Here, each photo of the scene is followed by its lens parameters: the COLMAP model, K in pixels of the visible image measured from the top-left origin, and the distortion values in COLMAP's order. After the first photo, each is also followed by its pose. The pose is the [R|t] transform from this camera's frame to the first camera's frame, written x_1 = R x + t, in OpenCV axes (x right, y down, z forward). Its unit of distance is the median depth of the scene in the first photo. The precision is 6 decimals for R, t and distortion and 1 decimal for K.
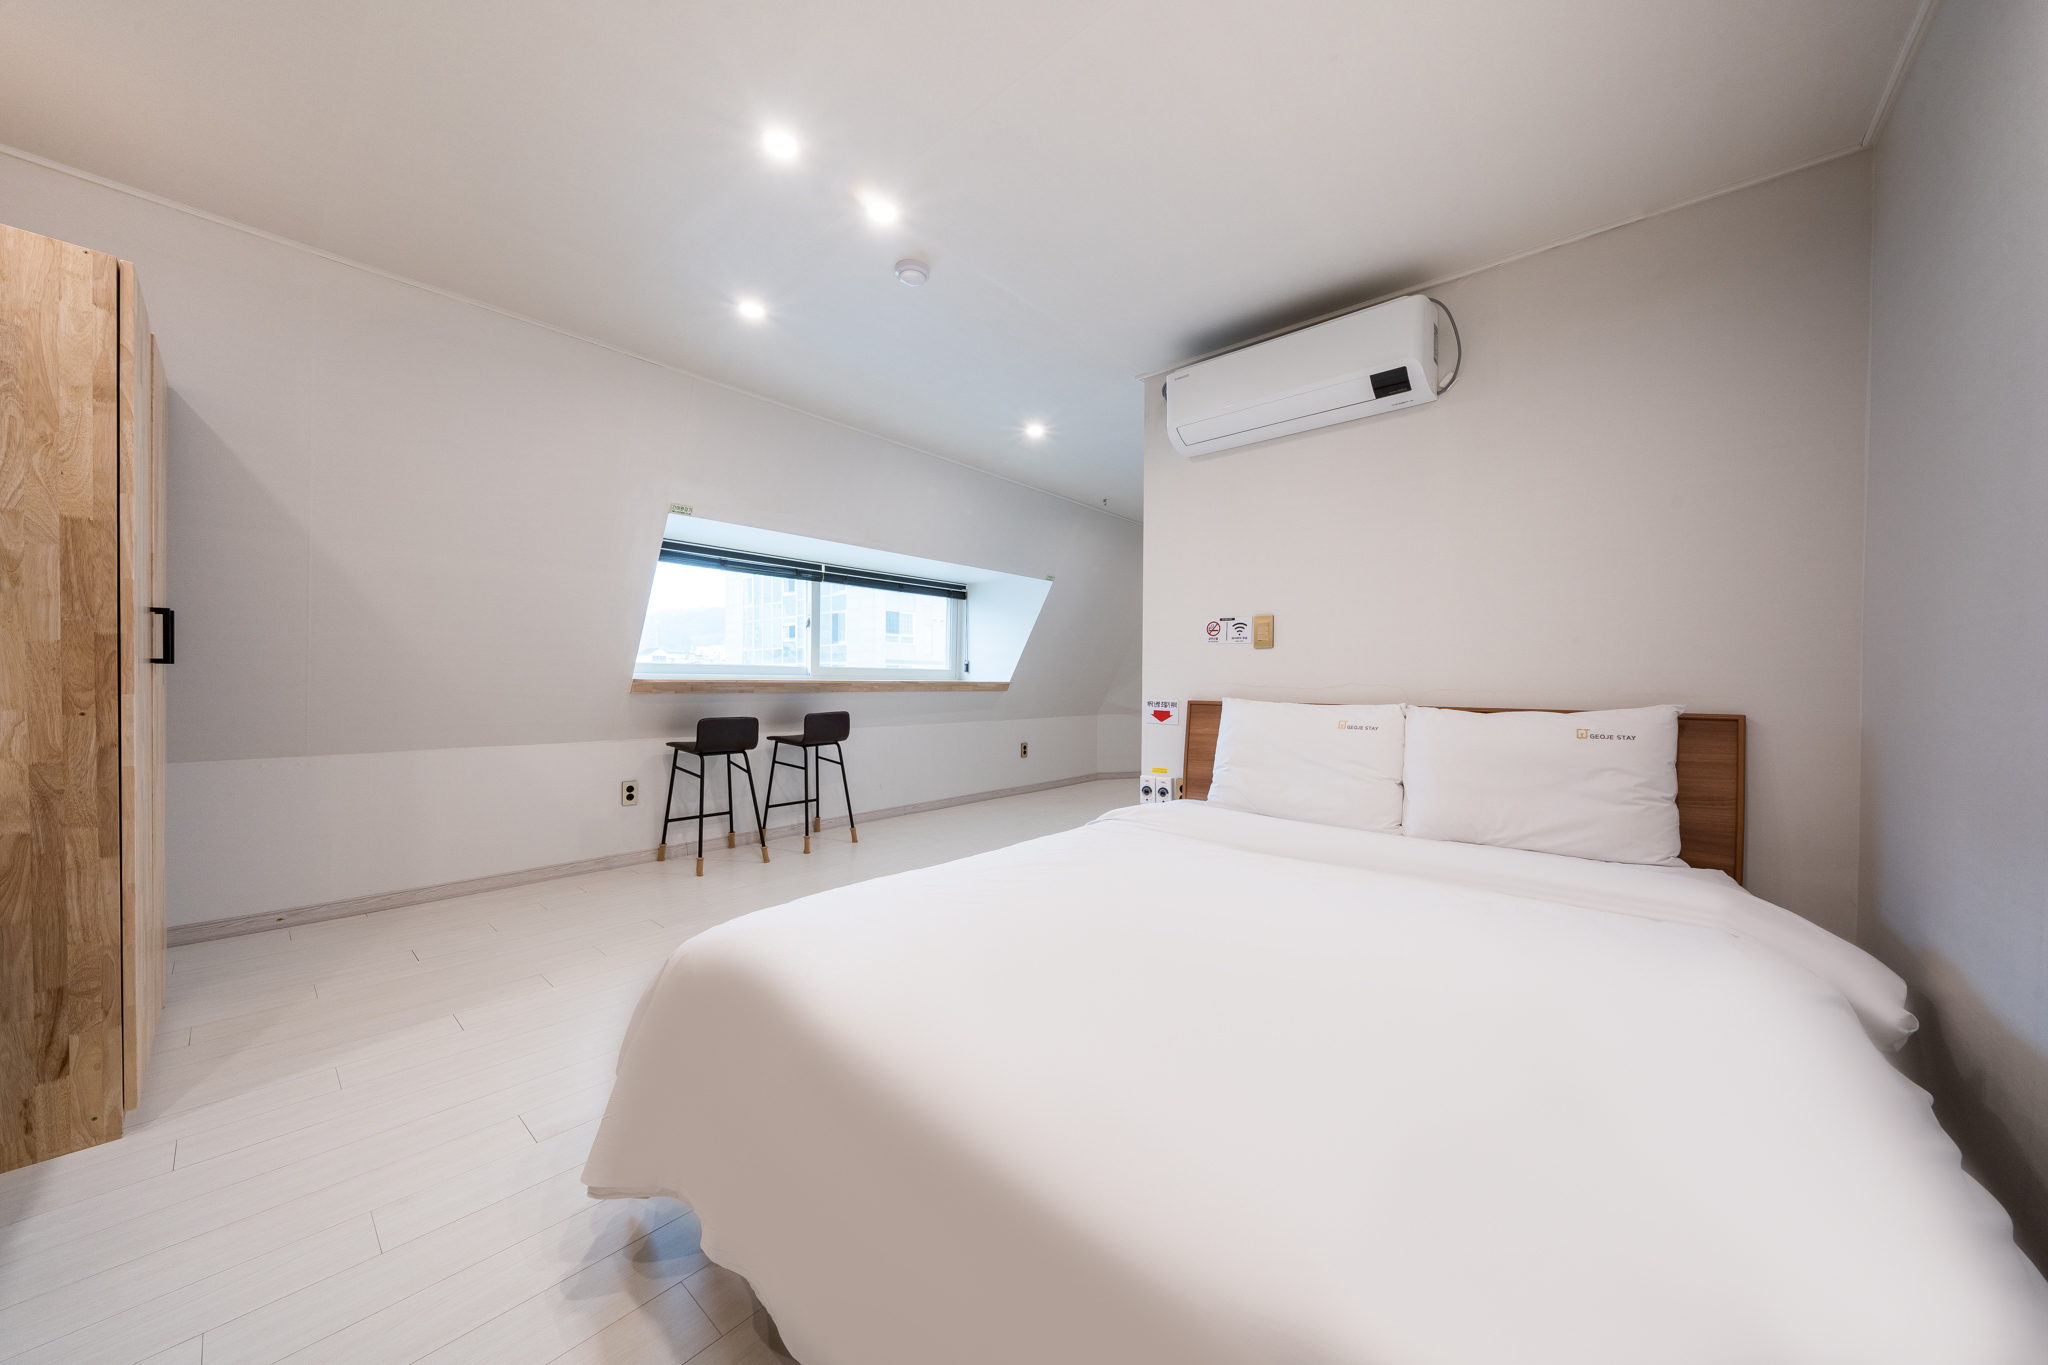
lens RADIAL K [[698.8, 0, 1023.8], [0, 698.8, 687.3], [0, 0, 1]] dist [-0.001117, -0.000011]
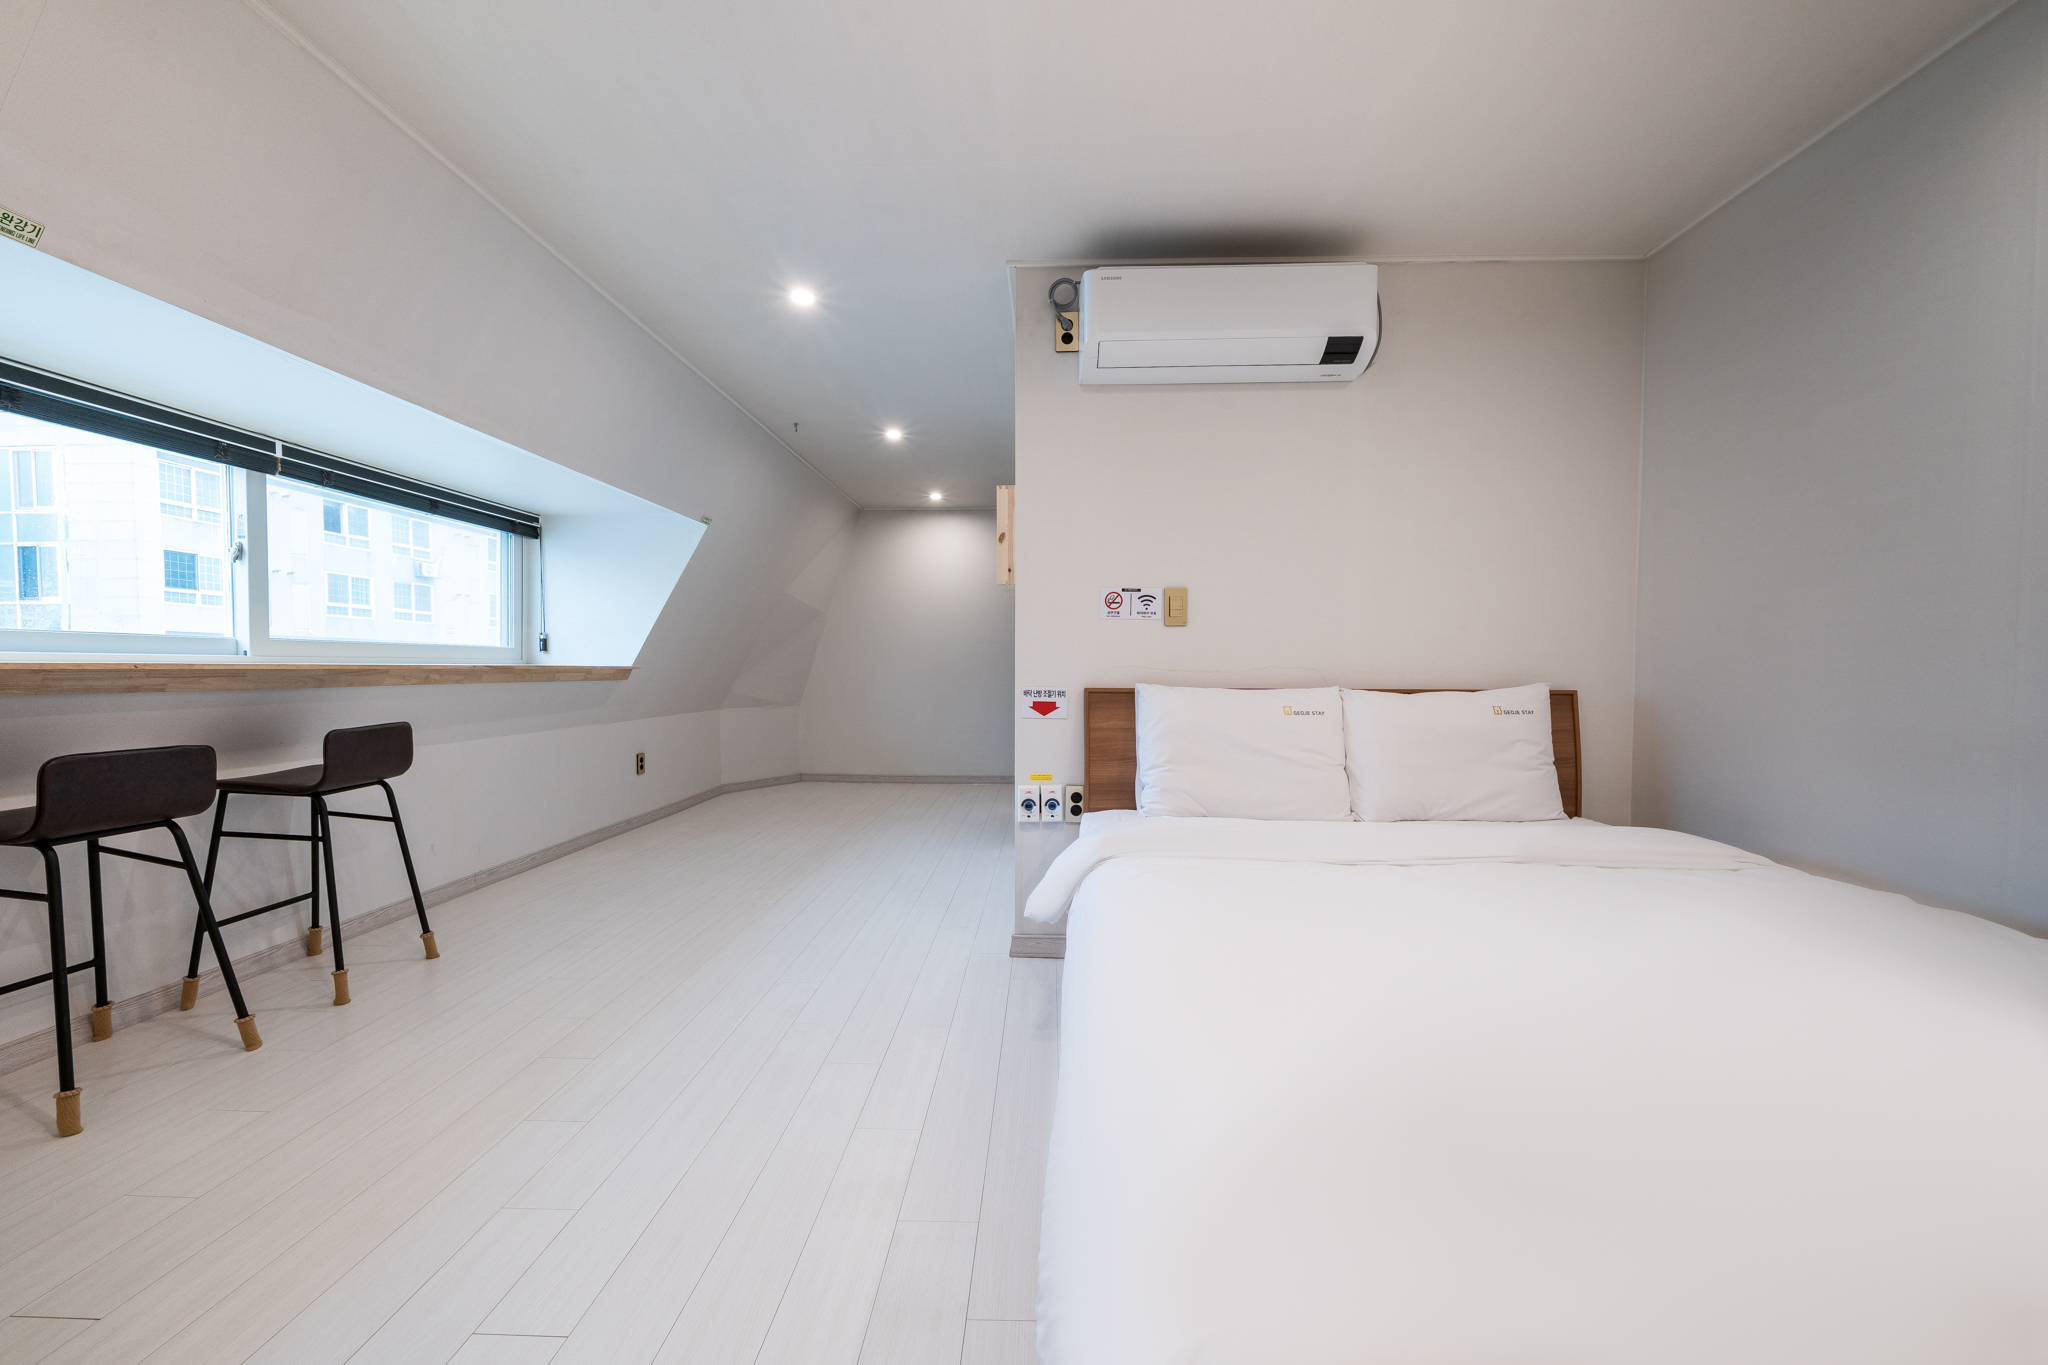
lens RADIAL K [[751.8, 0, 1020.8], [0, 751.8, 690.0], [0, 0, 1]] dist [-0.003360, -0.000071]
pose [[0.776433, -0.023091, 0.629777, -0.271435], [0.007741, 0.999603, 0.027108, -0.002096], [-0.630153, -0.016173, 0.776303, 0.273469]]
